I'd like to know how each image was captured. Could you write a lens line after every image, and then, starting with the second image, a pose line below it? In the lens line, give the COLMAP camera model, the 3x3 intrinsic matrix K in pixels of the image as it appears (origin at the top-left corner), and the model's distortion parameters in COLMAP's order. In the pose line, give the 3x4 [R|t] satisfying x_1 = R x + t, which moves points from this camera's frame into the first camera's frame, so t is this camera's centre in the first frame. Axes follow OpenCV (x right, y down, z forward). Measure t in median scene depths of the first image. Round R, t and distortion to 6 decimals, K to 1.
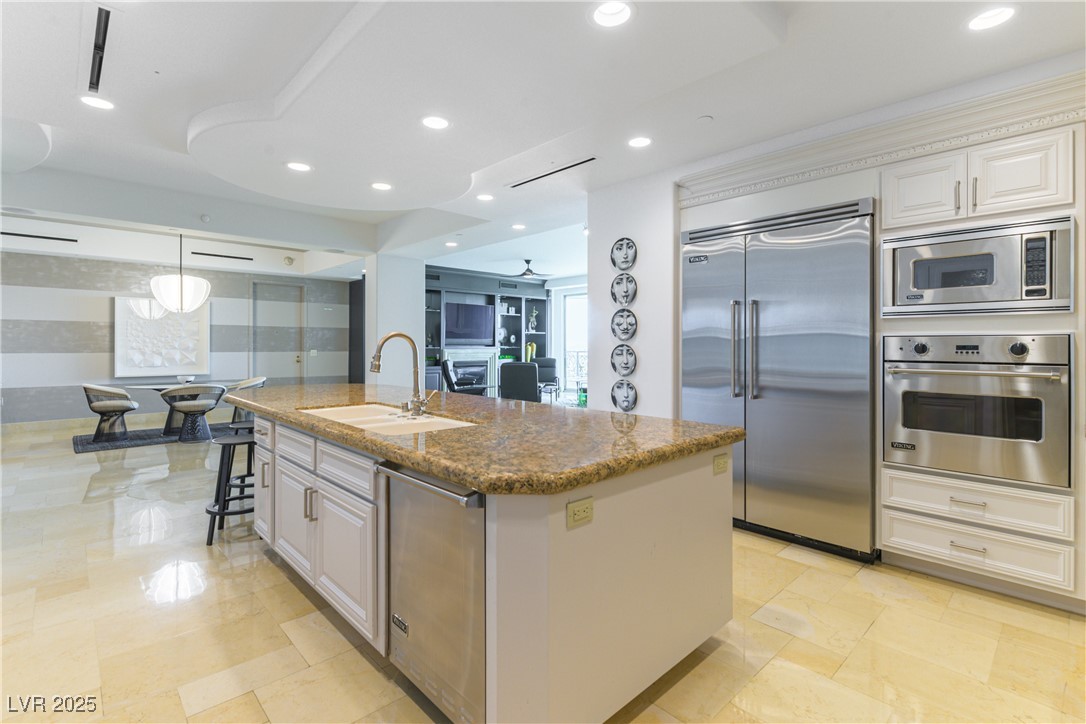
lens RADIAL K [[492.9, 0, 524.7], [0, 492.9, 352.0], [0, 0, 1]] dist [-0.002401, -0.000200]
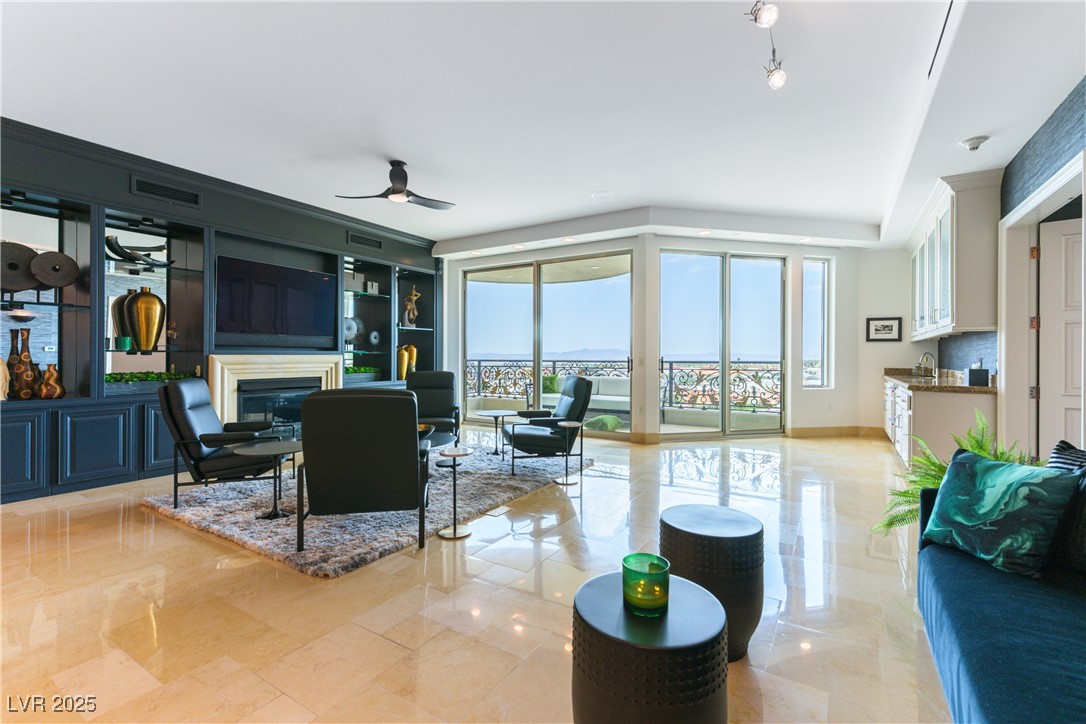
lens RADIAL K [[481.0, 0, 544.7], [0, 481.0, 356.0], [0, 0, 1]] dist [0.004540, -0.000201]
pose [[0.961550, 0.000711, 0.274630, 0.011885], [0.002684, 0.999925, -0.011984, 0.001358], [-0.274617, 0.012260, 0.961475, 0.412178]]
